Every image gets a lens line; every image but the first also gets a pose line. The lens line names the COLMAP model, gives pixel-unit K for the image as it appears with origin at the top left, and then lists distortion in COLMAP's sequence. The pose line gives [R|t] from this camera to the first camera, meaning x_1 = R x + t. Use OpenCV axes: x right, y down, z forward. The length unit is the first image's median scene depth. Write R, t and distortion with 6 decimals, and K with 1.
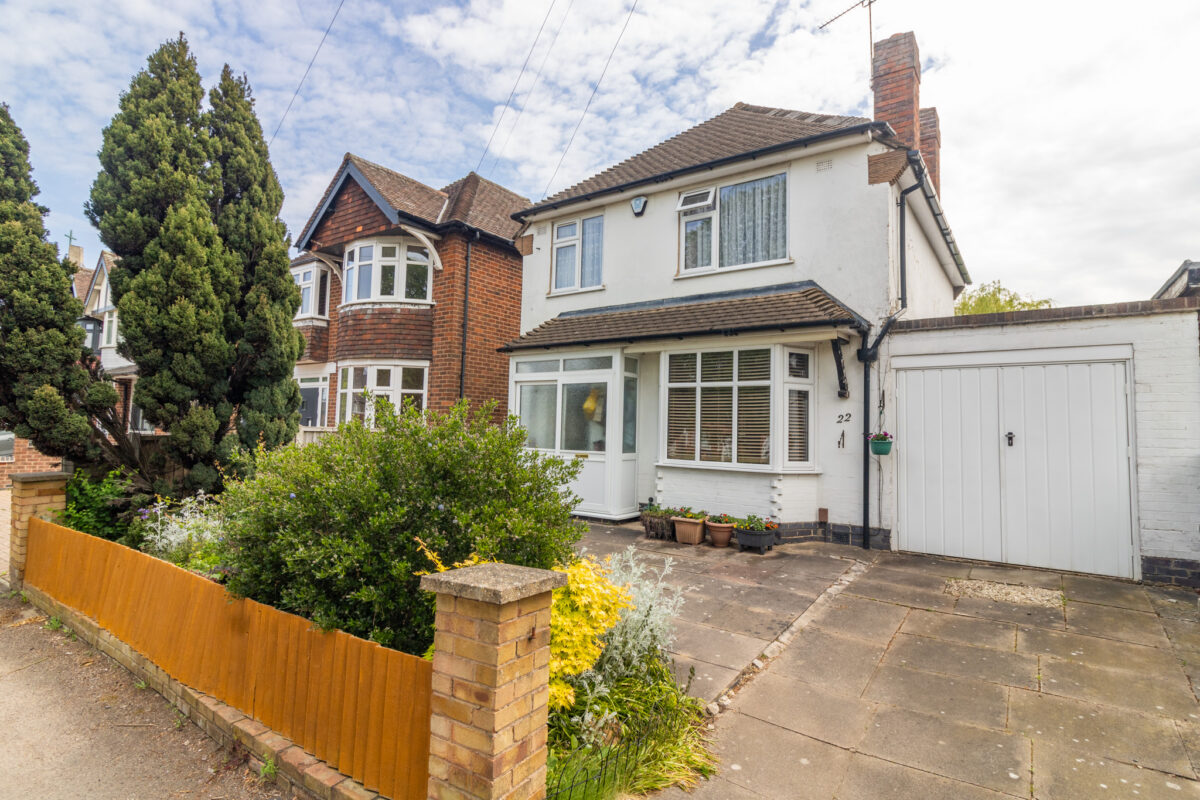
lens RADIAL K [[604.3, 0, 596.7], [0, 604.3, 396.3], [0, 0, 1]] dist [-0.001902, -0.000133]
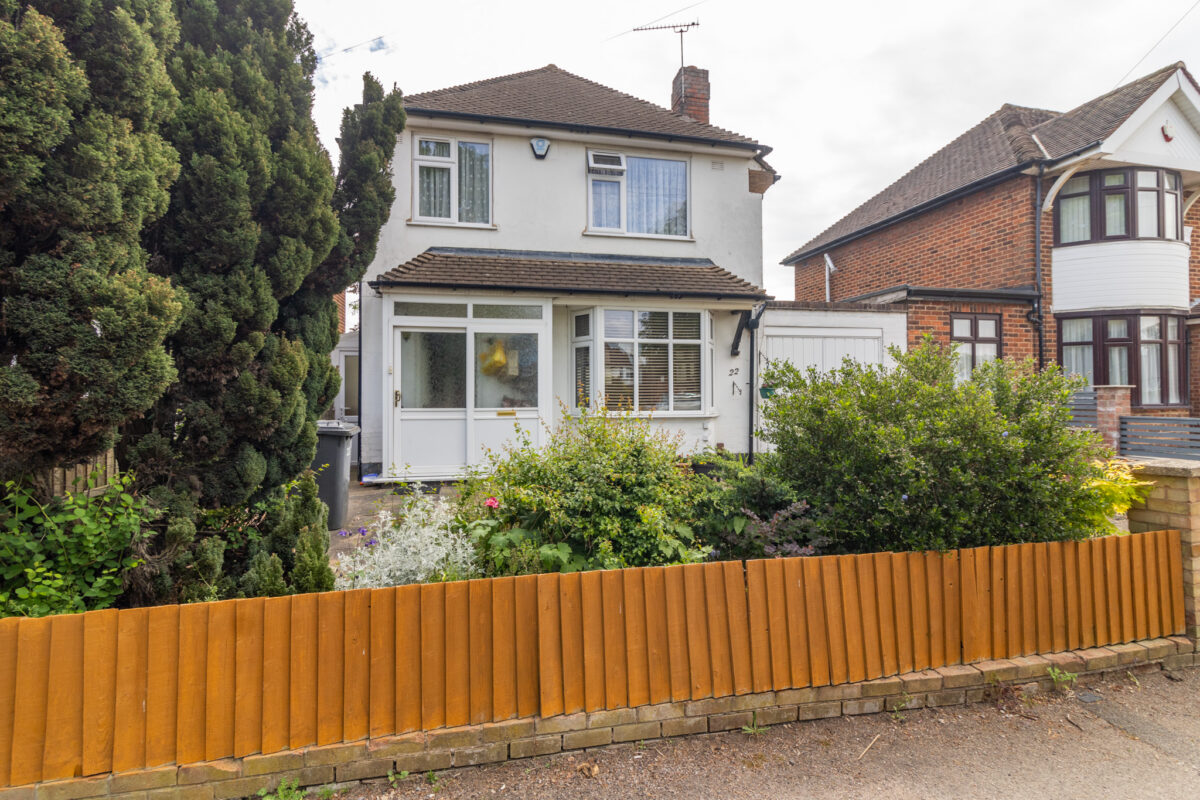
lens RADIAL K [[604.3, 0, 597.1], [0, 604.3, 396.7], [0, 0, 1]] dist [-0.001902, -0.000133]
pose [[0.661834, -0.027303, 0.749153, -0.658143], [-0.023468, 0.998092, 0.057109, 0.019954], [-0.749283, -0.055378, 0.659930, 0.319191]]
